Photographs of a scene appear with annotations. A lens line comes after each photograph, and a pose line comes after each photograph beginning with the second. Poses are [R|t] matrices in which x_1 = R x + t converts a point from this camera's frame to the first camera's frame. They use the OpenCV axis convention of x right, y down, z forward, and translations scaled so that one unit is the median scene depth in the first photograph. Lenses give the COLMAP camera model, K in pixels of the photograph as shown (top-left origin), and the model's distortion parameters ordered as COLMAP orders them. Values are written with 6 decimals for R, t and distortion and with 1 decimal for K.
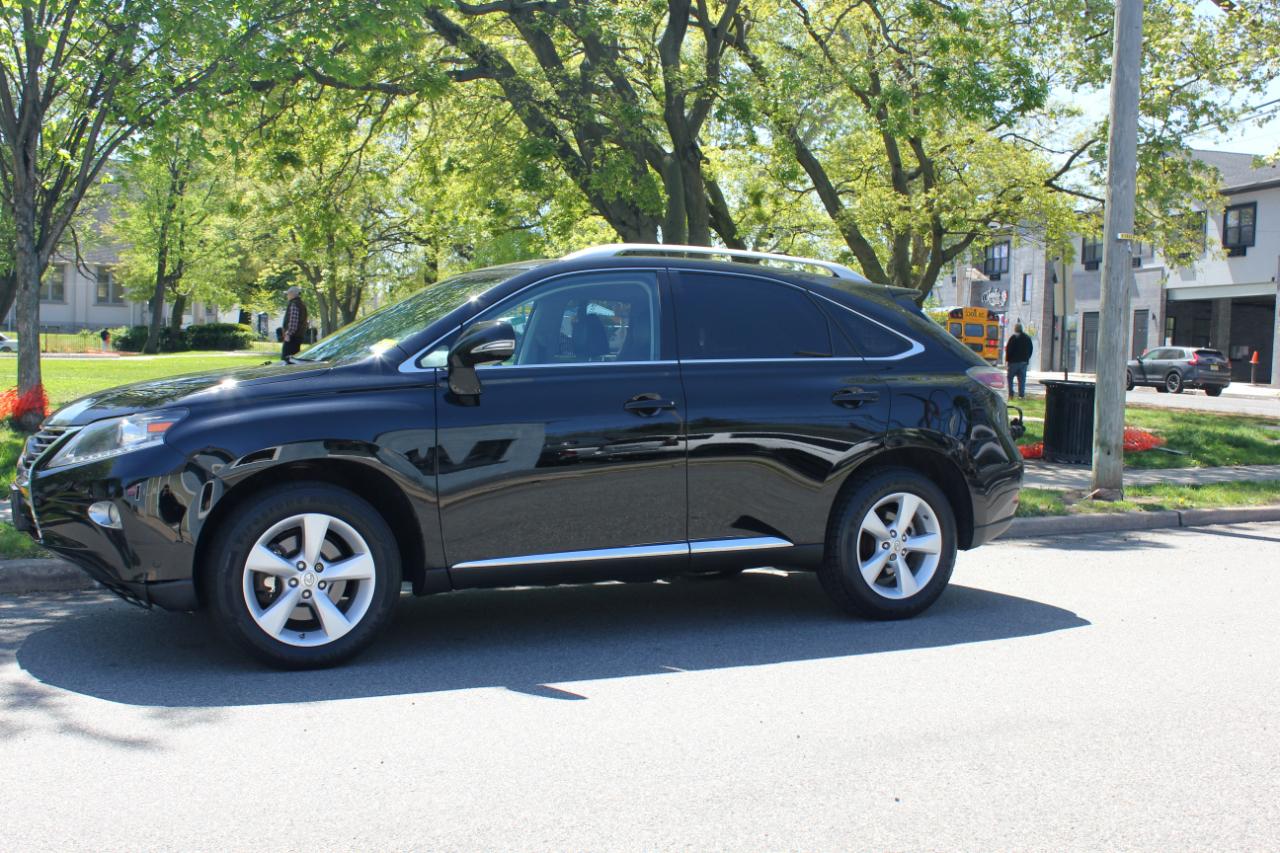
lens RADIAL K [[1405.0, 0, 653.7], [0, 1405.0, 430.9], [0, 0, 1]] dist [-0.106680, 0.129135]
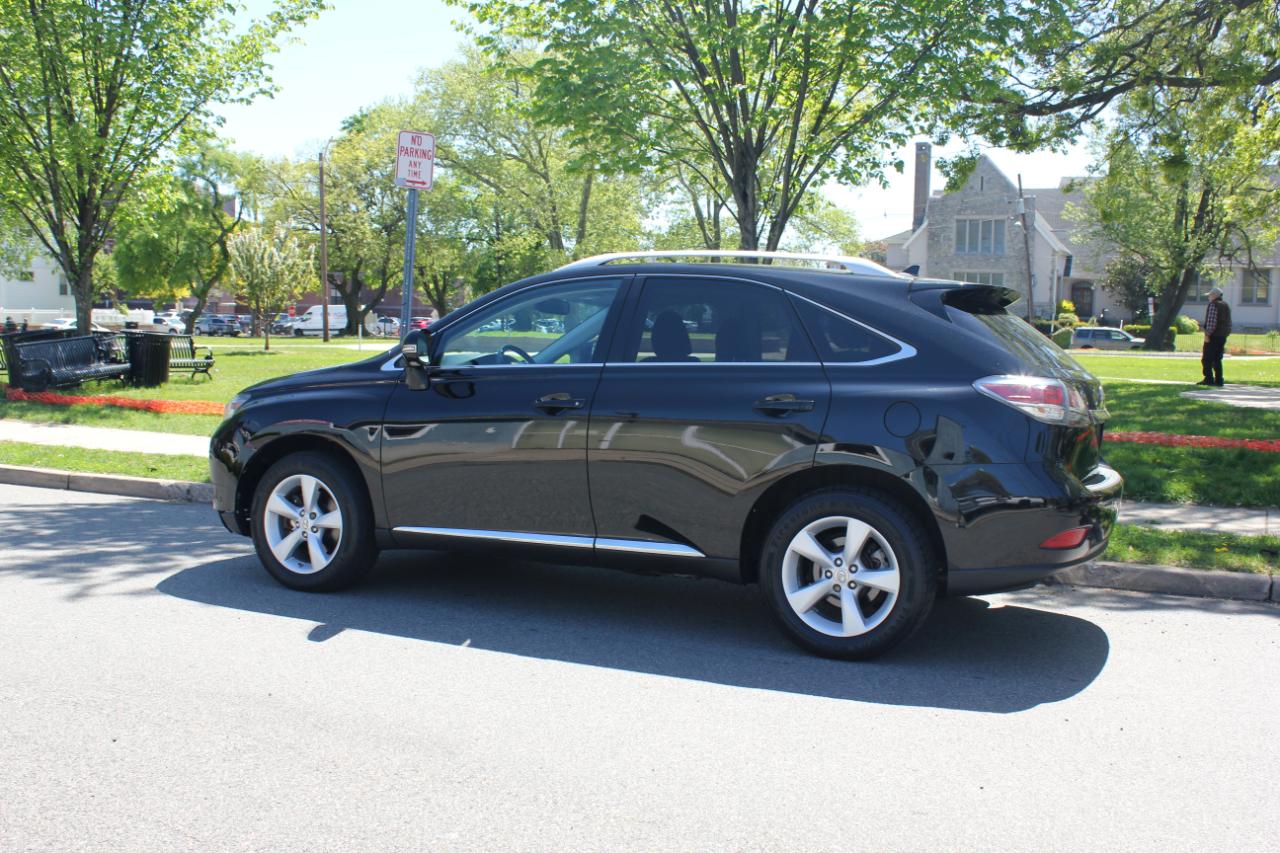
lens RADIAL K [[1292.4, 0, 652.2], [0, 1292.4, 431.6], [0, 0, 1]] dist [-0.130250, 0.138406]
pose [[0.612148, 0.053728, -0.788916, 0.730961], [-0.047845, 0.998378, 0.030869, -0.028223], [0.789294, 0.018849, 0.613726, 0.403134]]
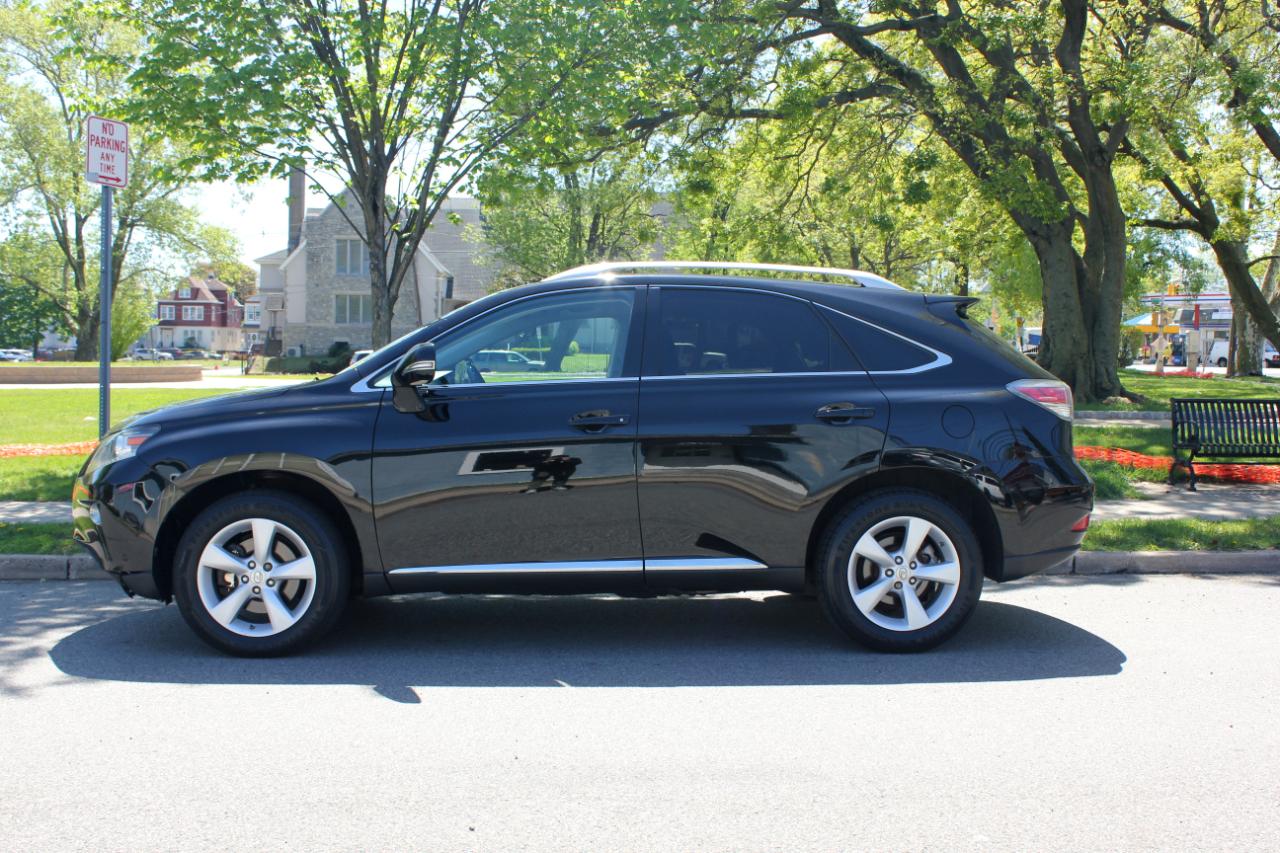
lens RADIAL K [[1383.0, 0, 655.9], [0, 1383.0, 434.3], [0, 0, 1]] dist [-0.127473, 0.173758]
pose [[0.911597, 0.004101, -0.411066, 0.396382], [-0.007385, 0.999952, -0.006400, -0.003240], [0.411020, 0.008870, 0.911583, 0.099100]]
